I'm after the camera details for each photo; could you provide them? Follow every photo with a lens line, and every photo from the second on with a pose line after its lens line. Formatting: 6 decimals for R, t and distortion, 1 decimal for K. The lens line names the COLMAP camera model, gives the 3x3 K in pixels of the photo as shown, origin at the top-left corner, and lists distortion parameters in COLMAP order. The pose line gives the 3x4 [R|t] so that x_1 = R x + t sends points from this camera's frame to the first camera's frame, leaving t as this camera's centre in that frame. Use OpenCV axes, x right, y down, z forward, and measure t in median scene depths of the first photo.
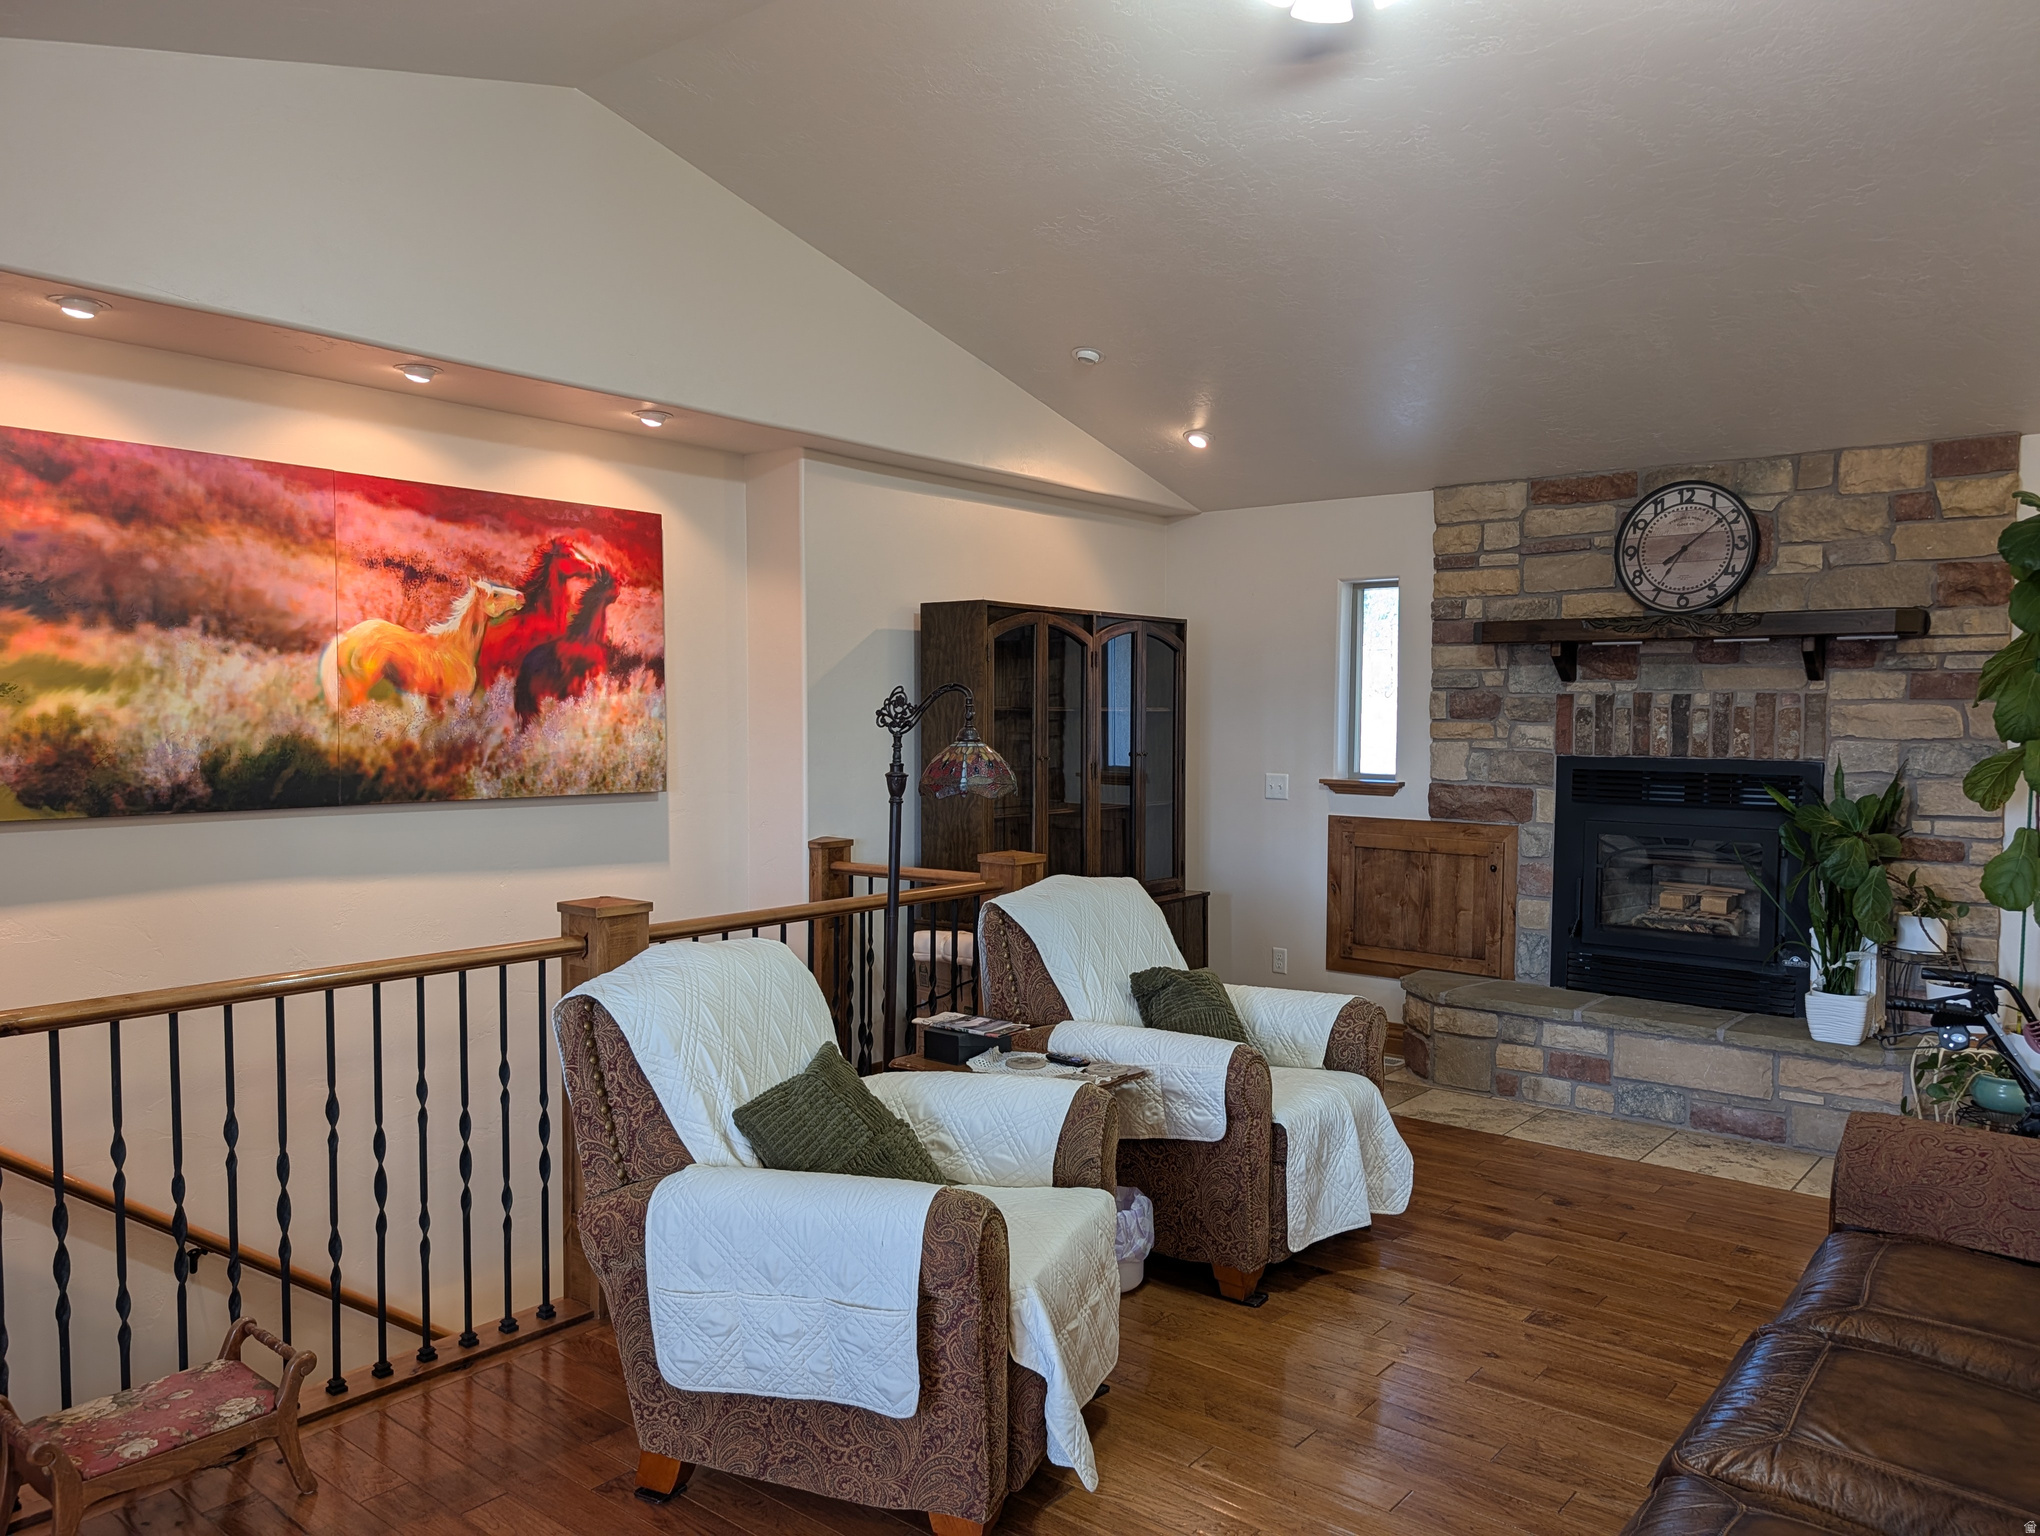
lens RADIAL K [[1415.3, 0, 1052.4], [0, 1415.3, 776.9], [0, 0, 1]] dist [0.037549, -0.038674]
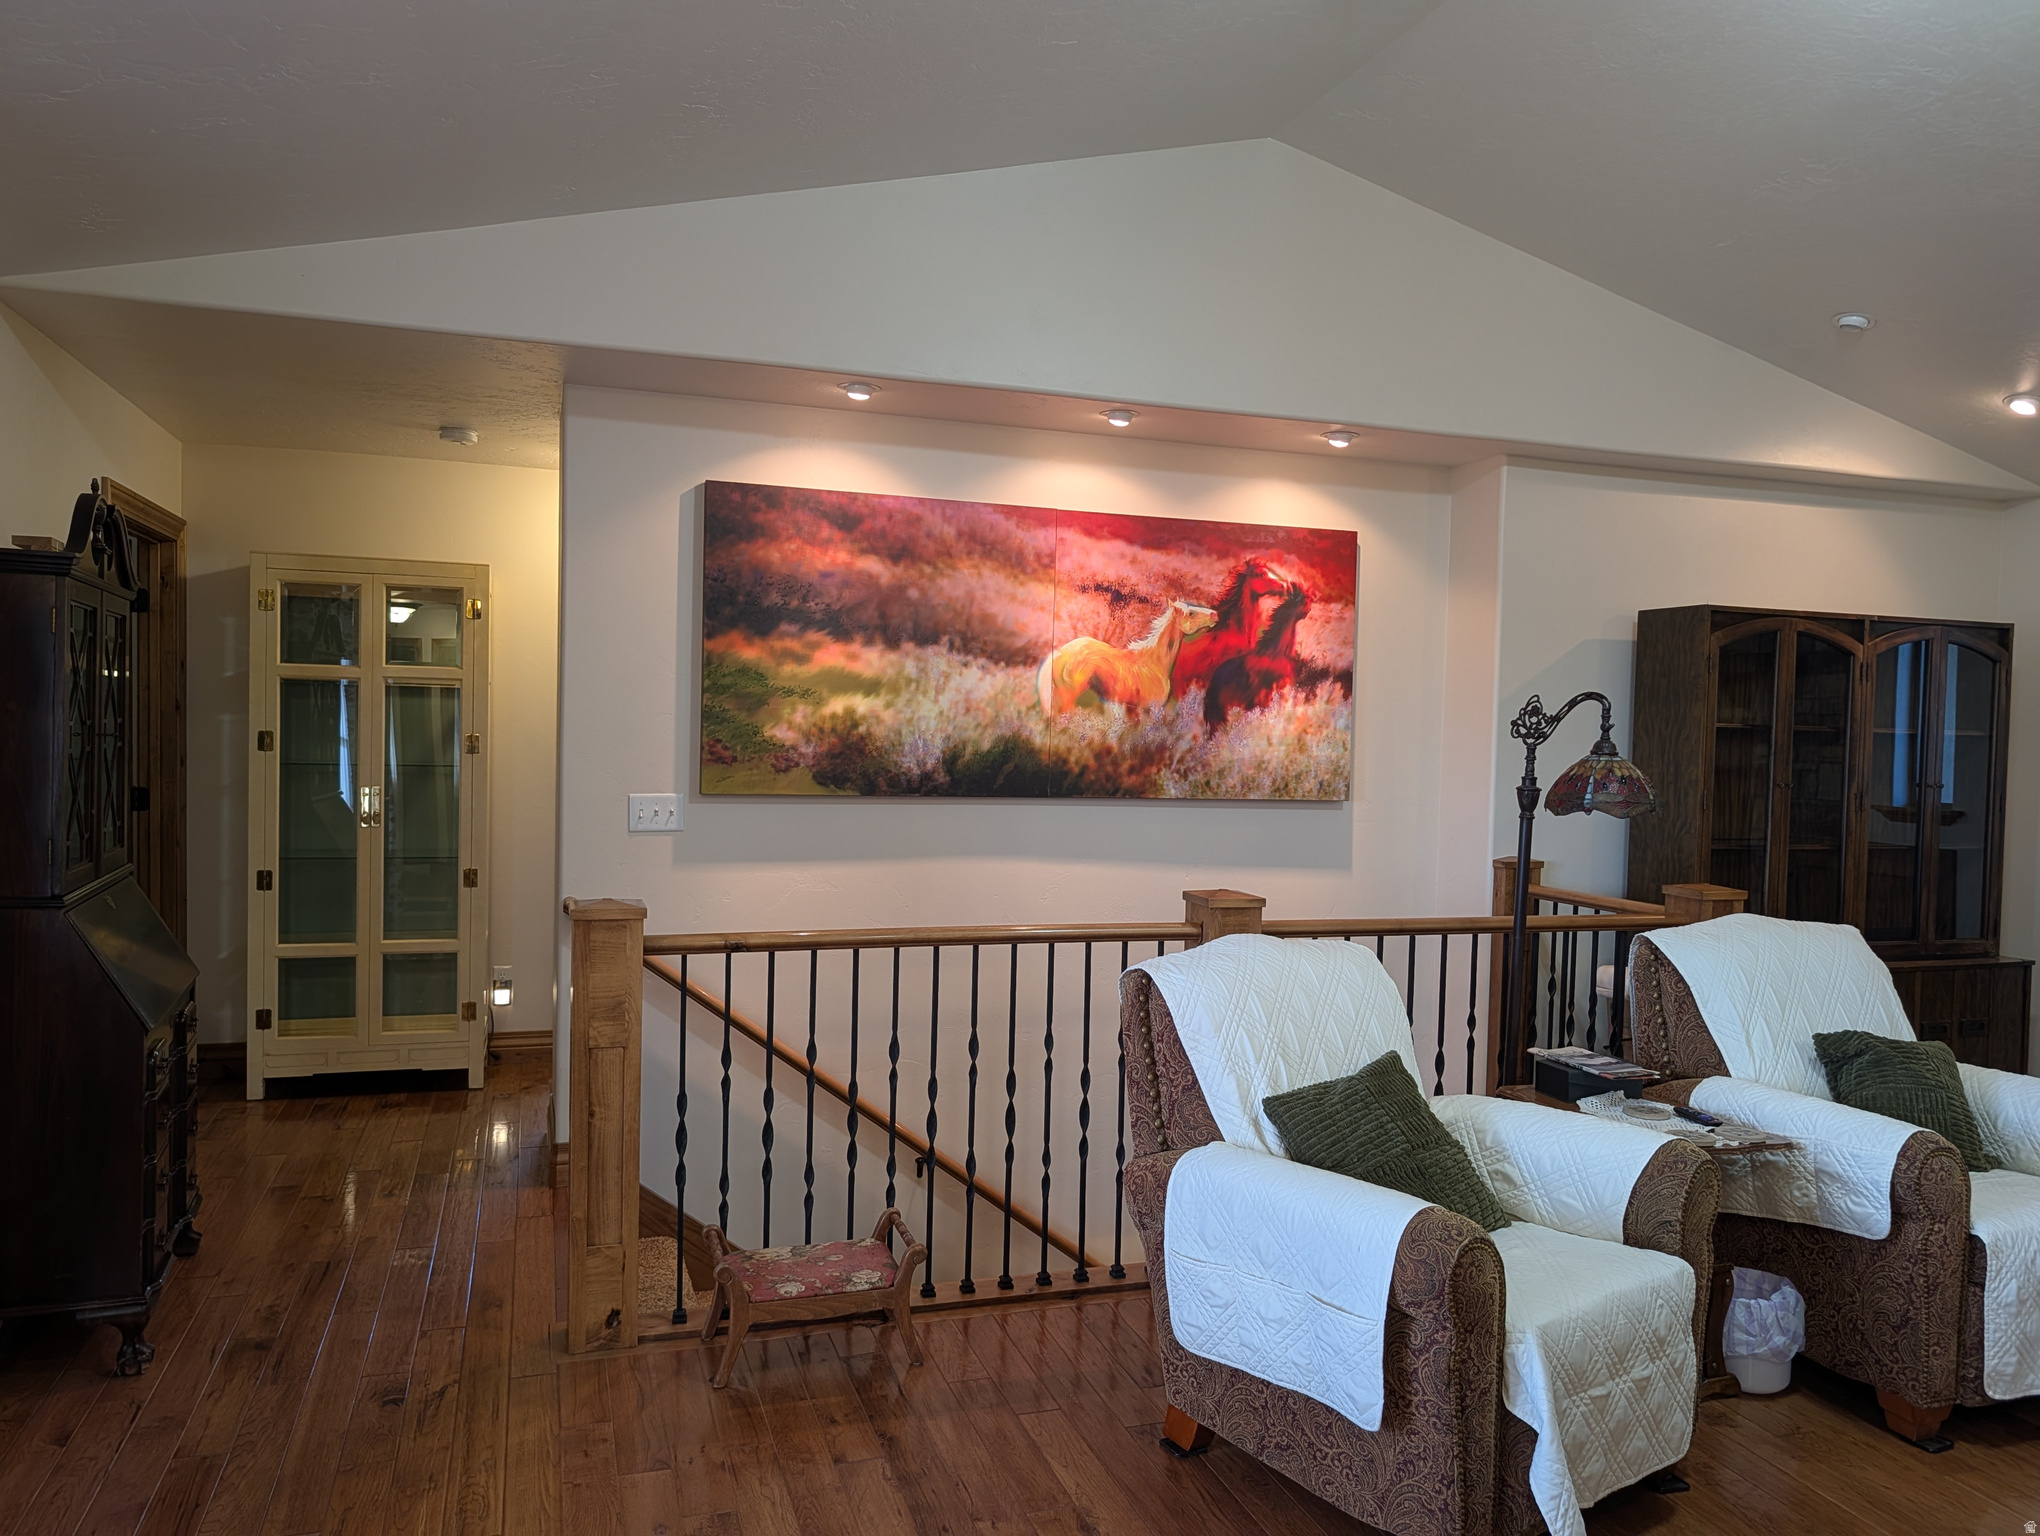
lens RADIAL K [[1415.3, 0, 1052.4], [0, 1415.3, 776.9], [0, 0, 1]] dist [0.037549, -0.038674]
pose [[0.852051, 0.035693, -0.522241, 0.111902], [-0.043678, 0.999041, -0.002982, 0.007211], [0.521633, 0.025351, 0.852793, 0.020584]]
